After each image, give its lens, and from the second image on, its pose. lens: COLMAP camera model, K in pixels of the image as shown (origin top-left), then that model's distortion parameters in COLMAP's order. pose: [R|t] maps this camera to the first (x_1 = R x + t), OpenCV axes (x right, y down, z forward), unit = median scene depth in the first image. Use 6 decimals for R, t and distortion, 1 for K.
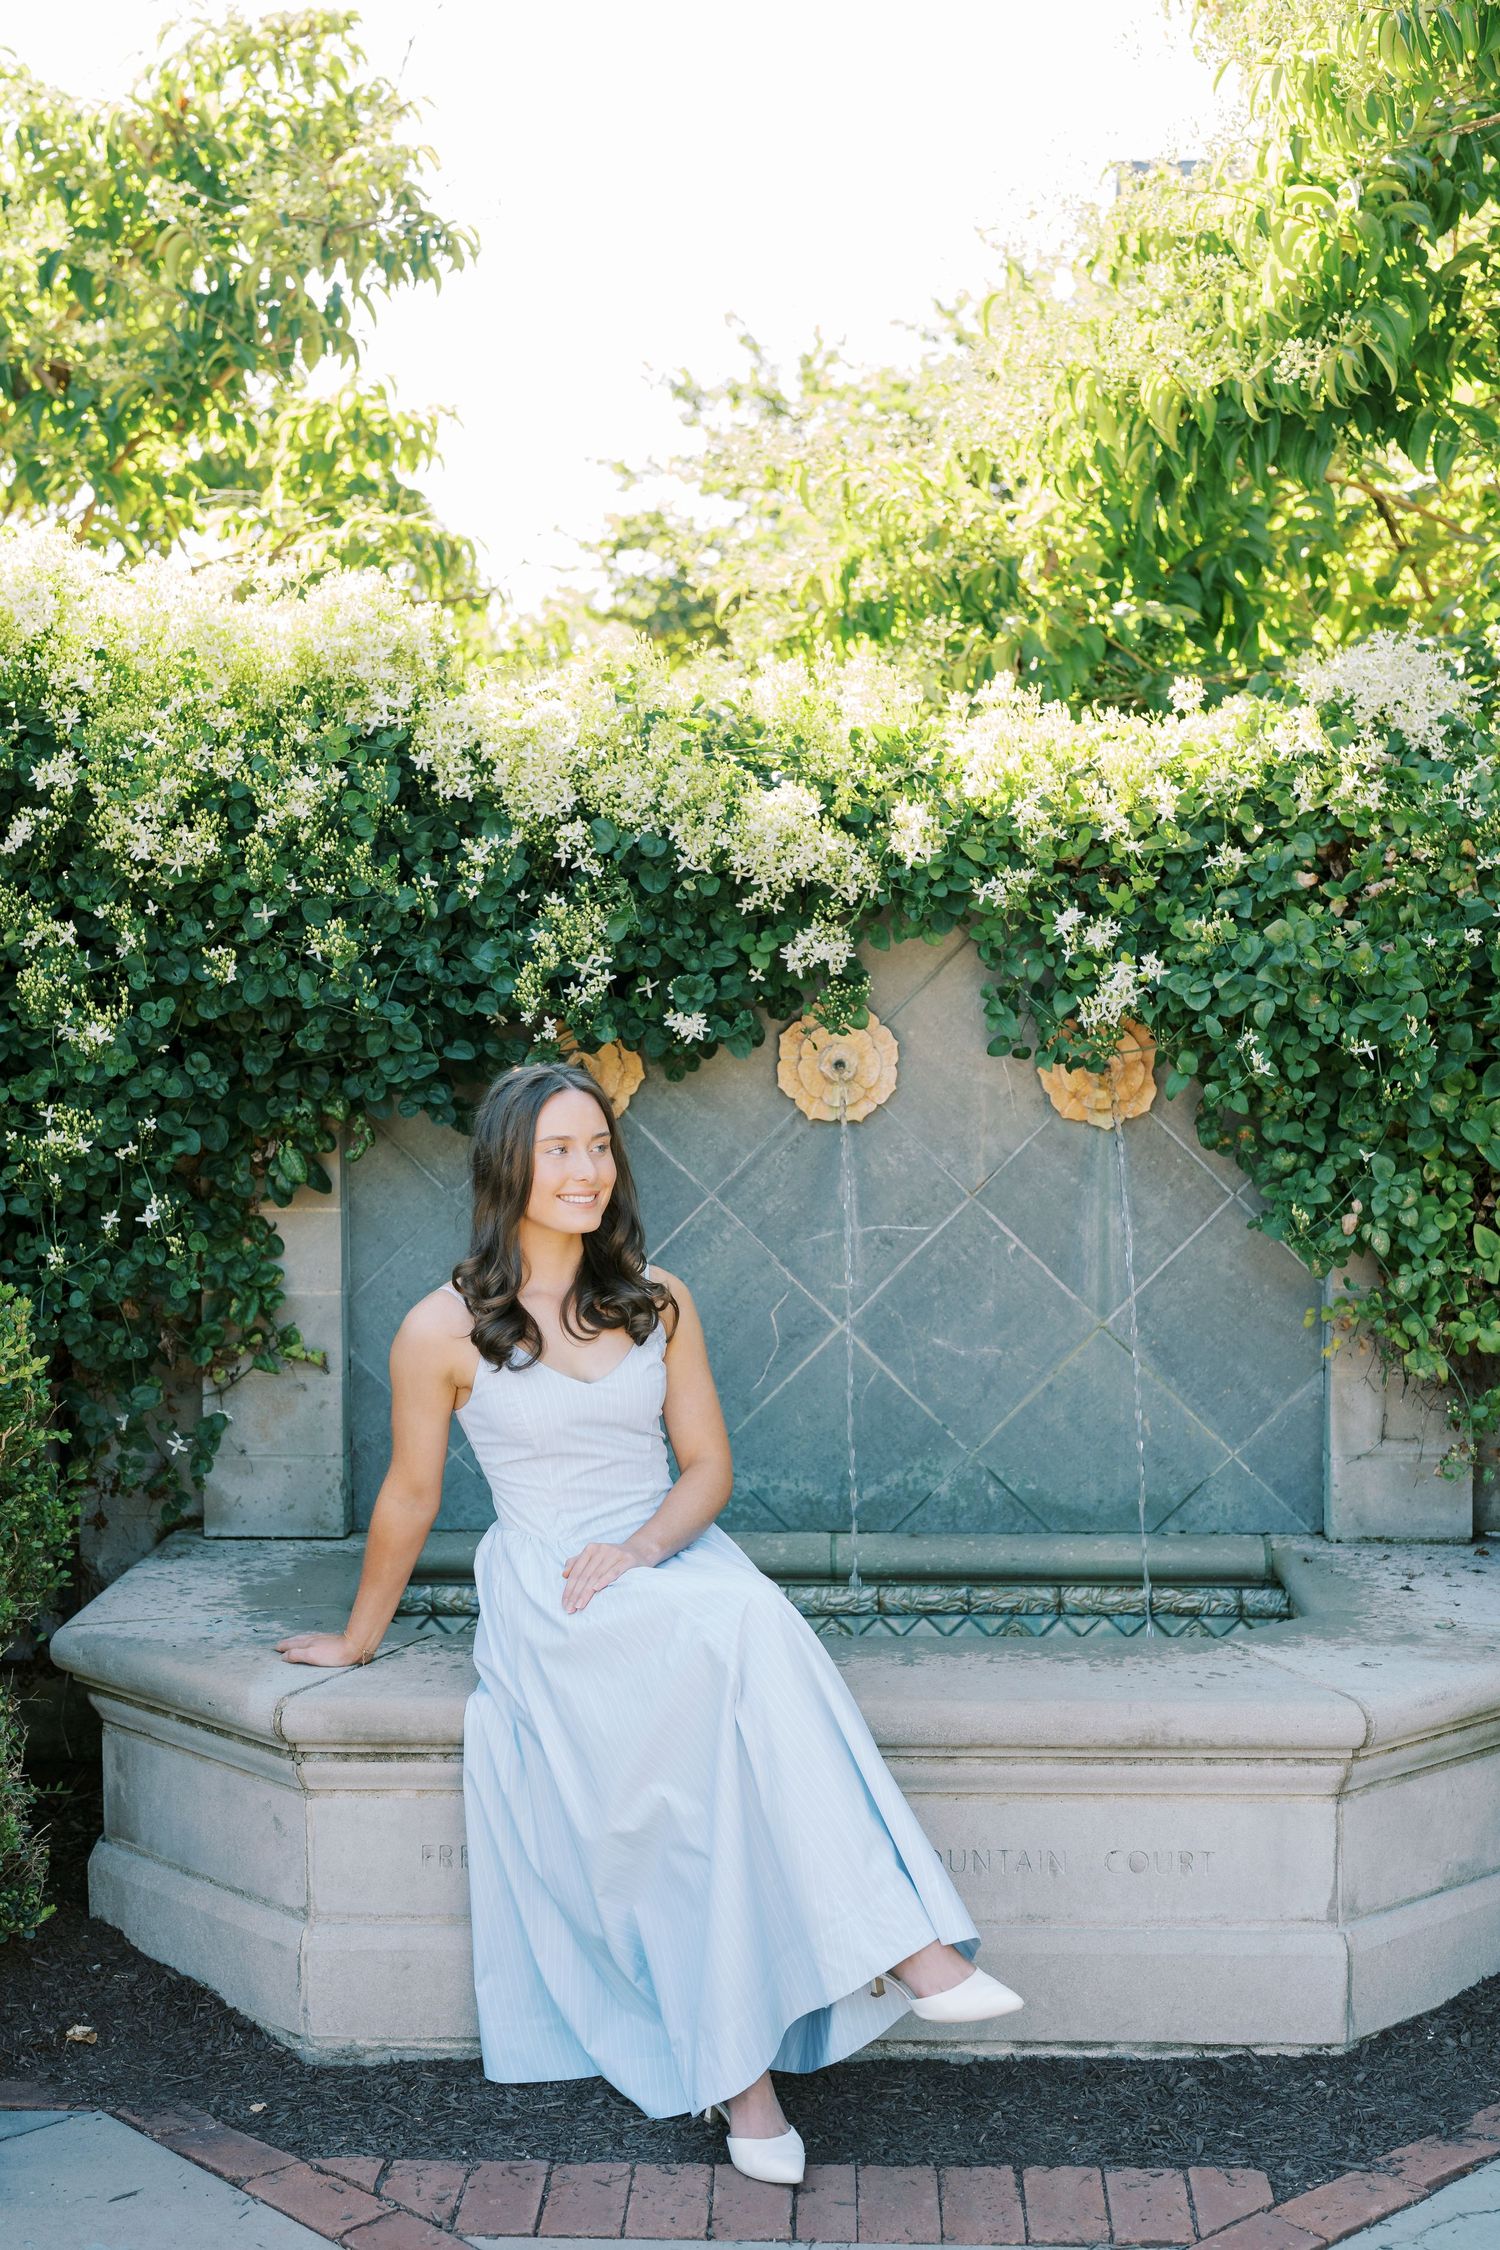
lens RADIAL K [[3160.5, 0, 751.4], [0, 3160.5, 1142.5], [0, 0, 1]] dist [-0.010395, 0.000000]
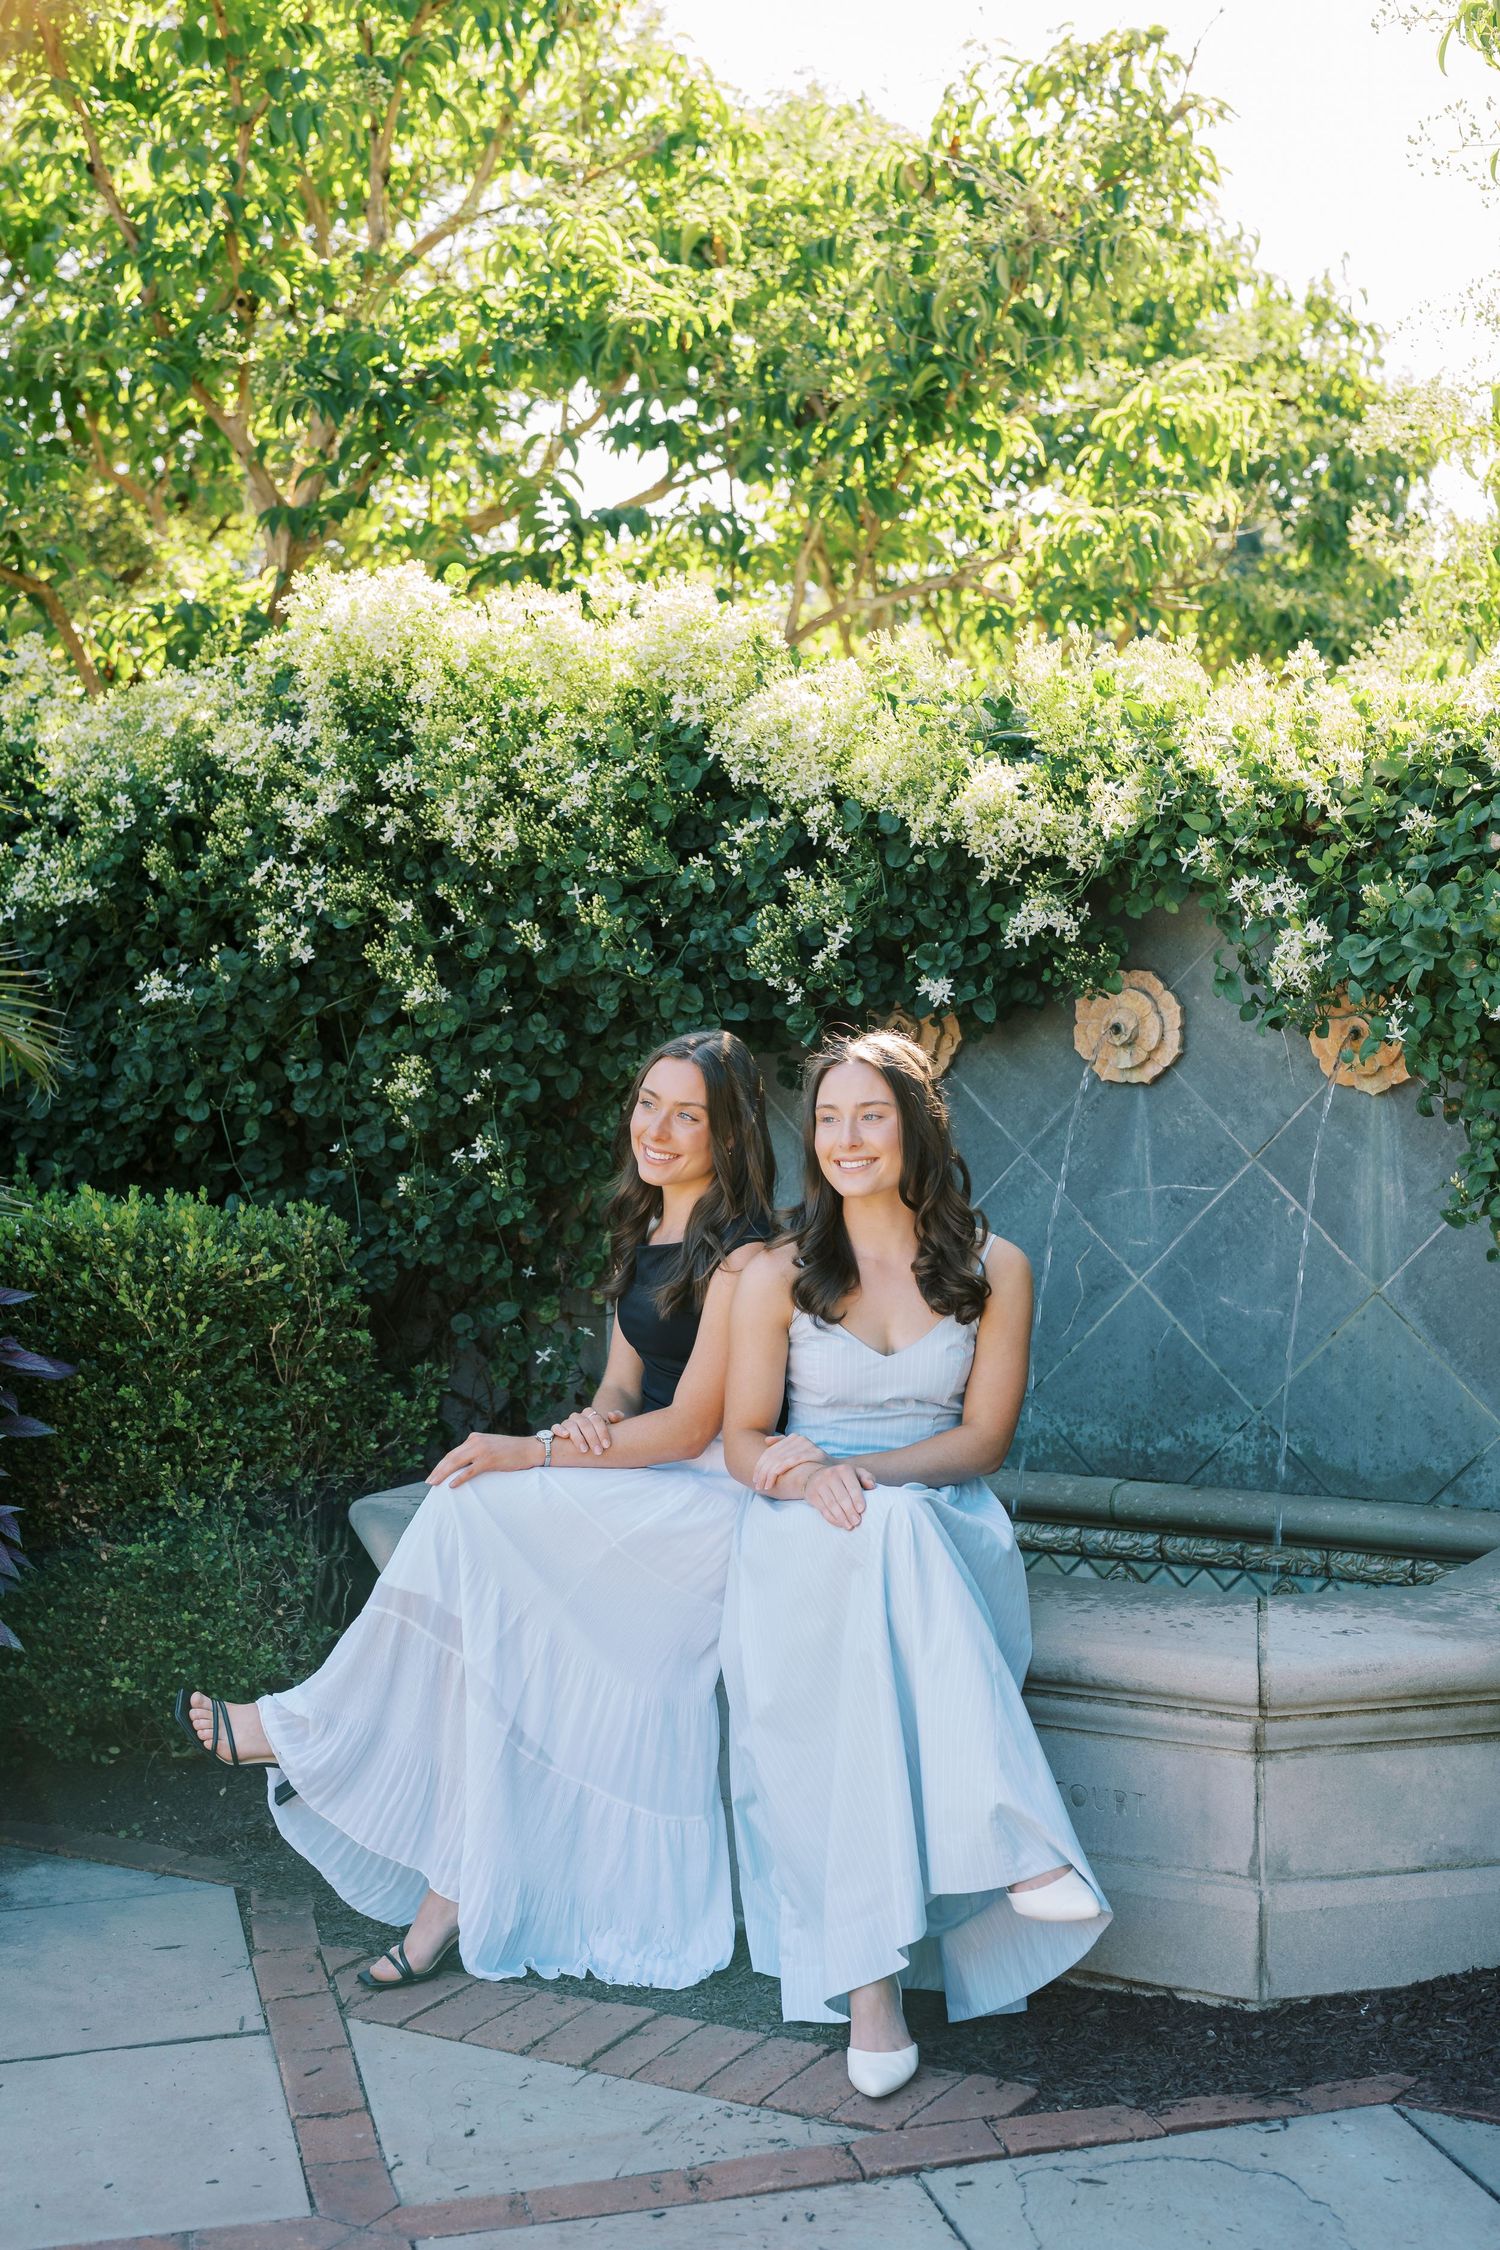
lens RADIAL K [[3160.5, 0, 732.9], [0, 3160.5, 1121.5], [0, 0, 1]] dist [-0.010395, 0.000000]
pose [[0.868357, 0.021538, -0.495472, 0.458070], [-0.022661, 0.999736, 0.003741, 0.005168], [0.495422, 0.007979, 0.868616, 0.036495]]
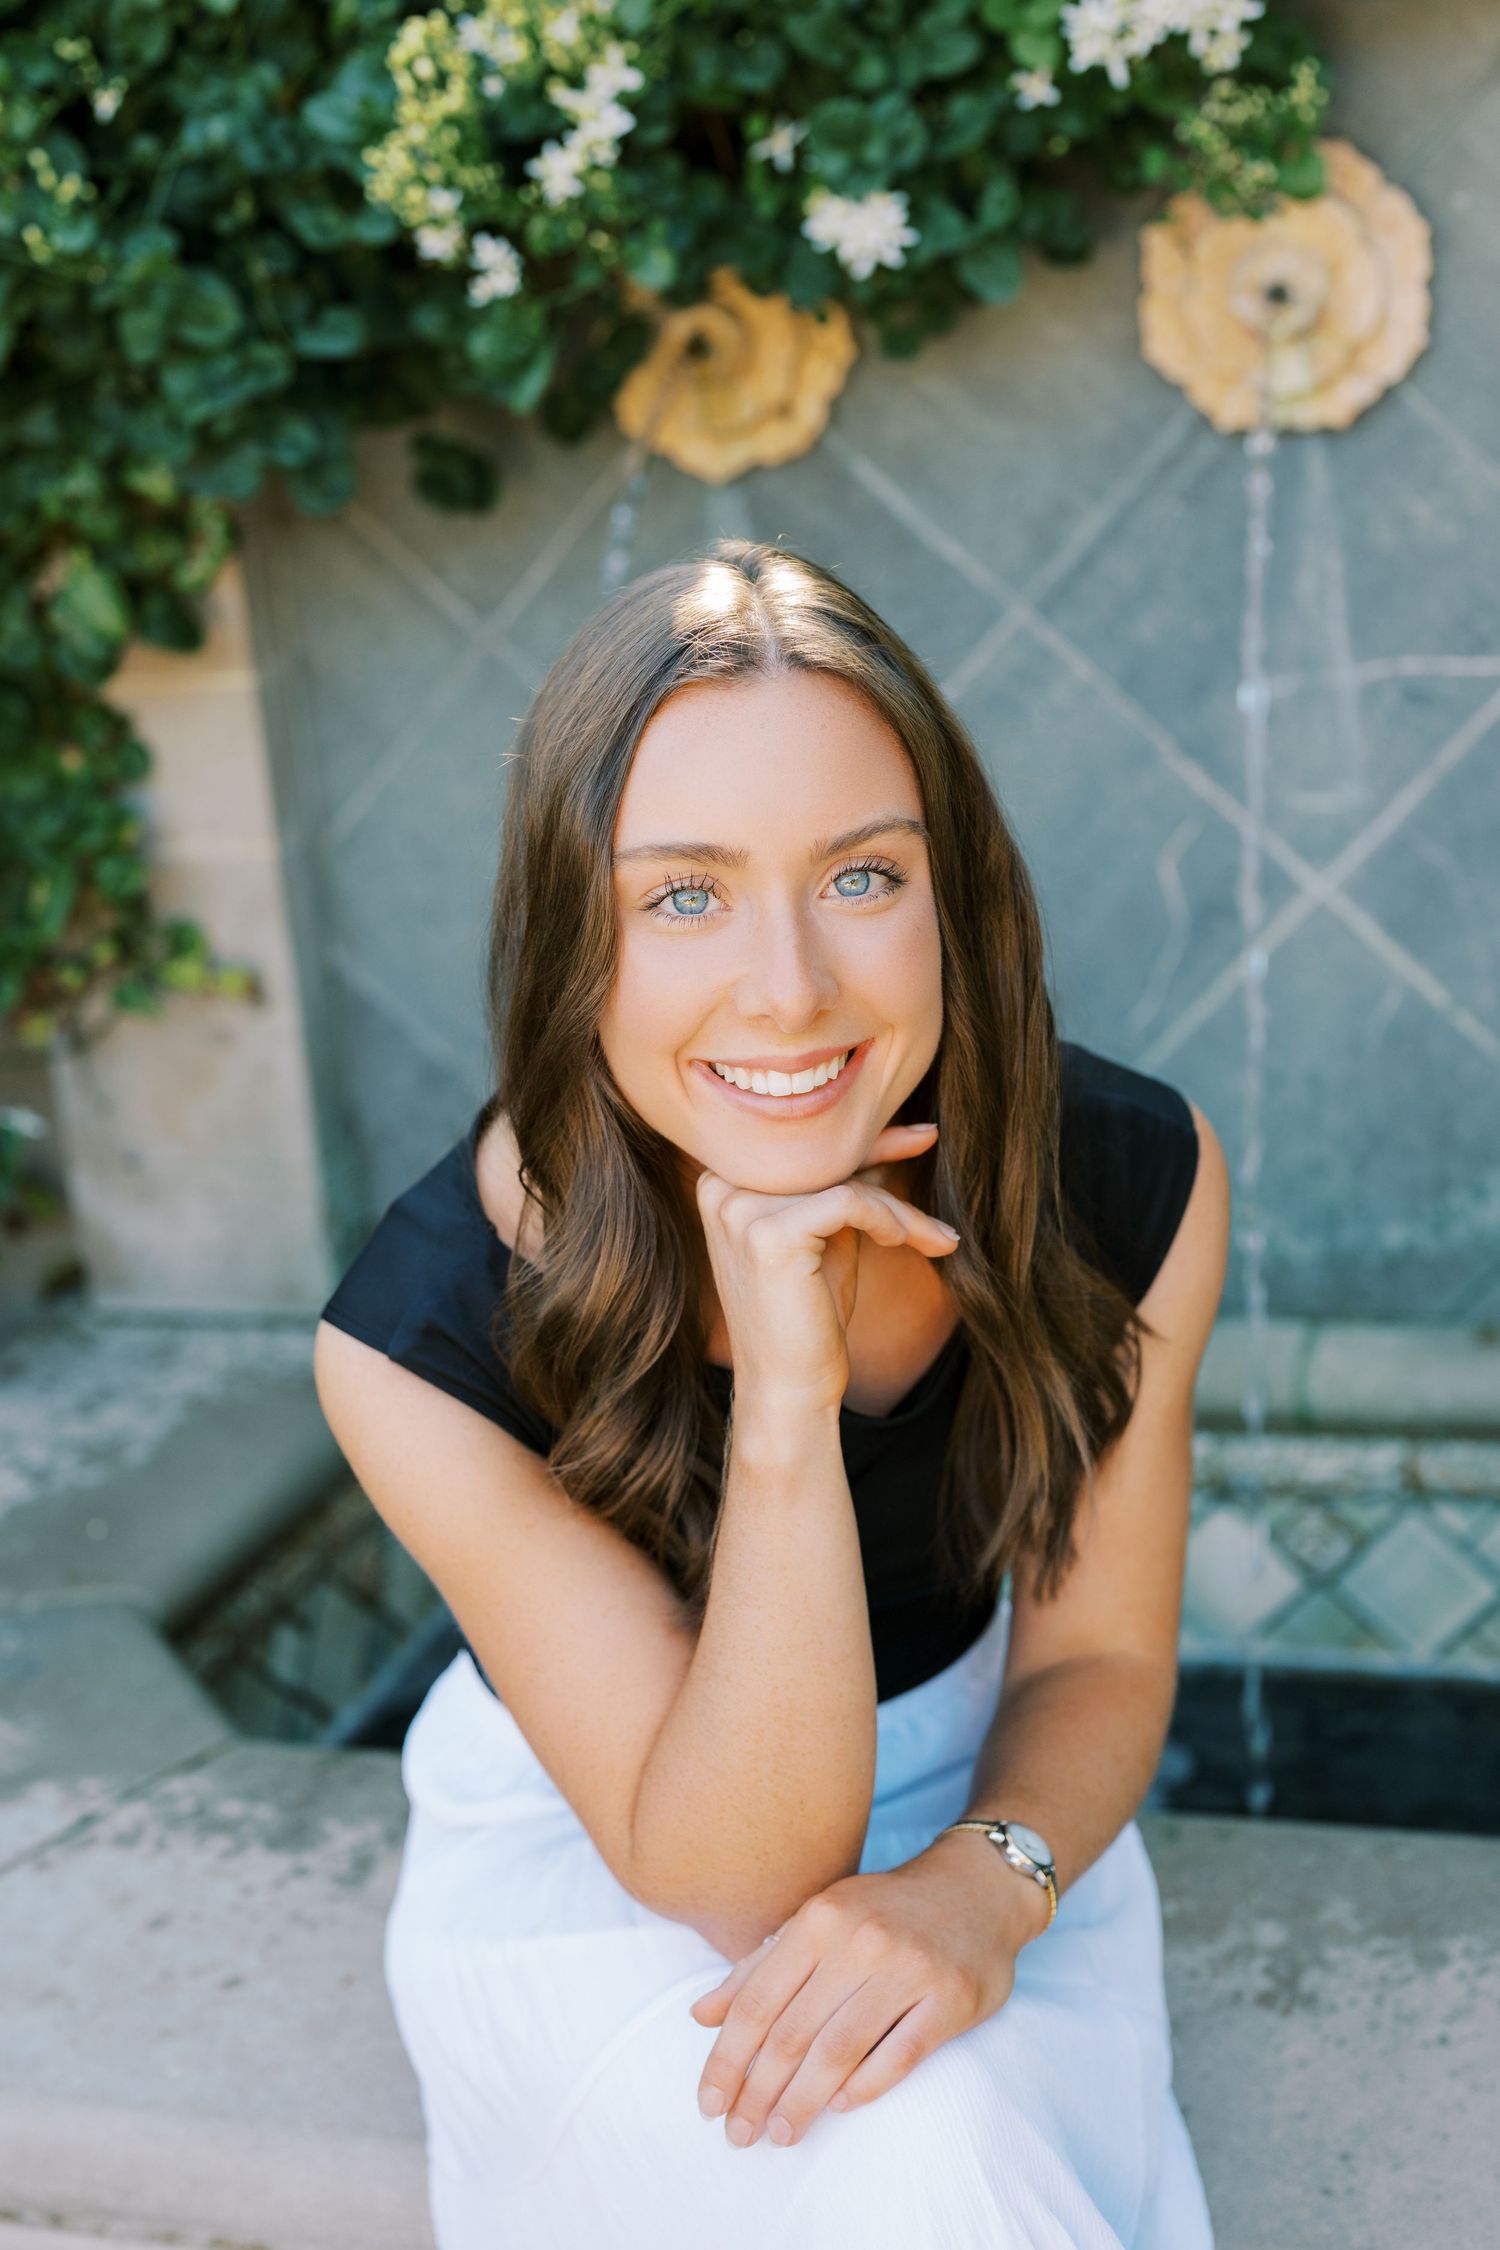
lens RADIAL K [[3160.5, 0, 742.1], [0, 3160.5, 1135.6], [0, 0, 1]] dist [-0.010395, 0.000000]
pose [[0.957606, 0.003751, -0.288055, 0.085578], [0.065725, 0.970699, 0.231134, -0.018764], [0.280482, -0.240268, 0.929301, 0.592330]]
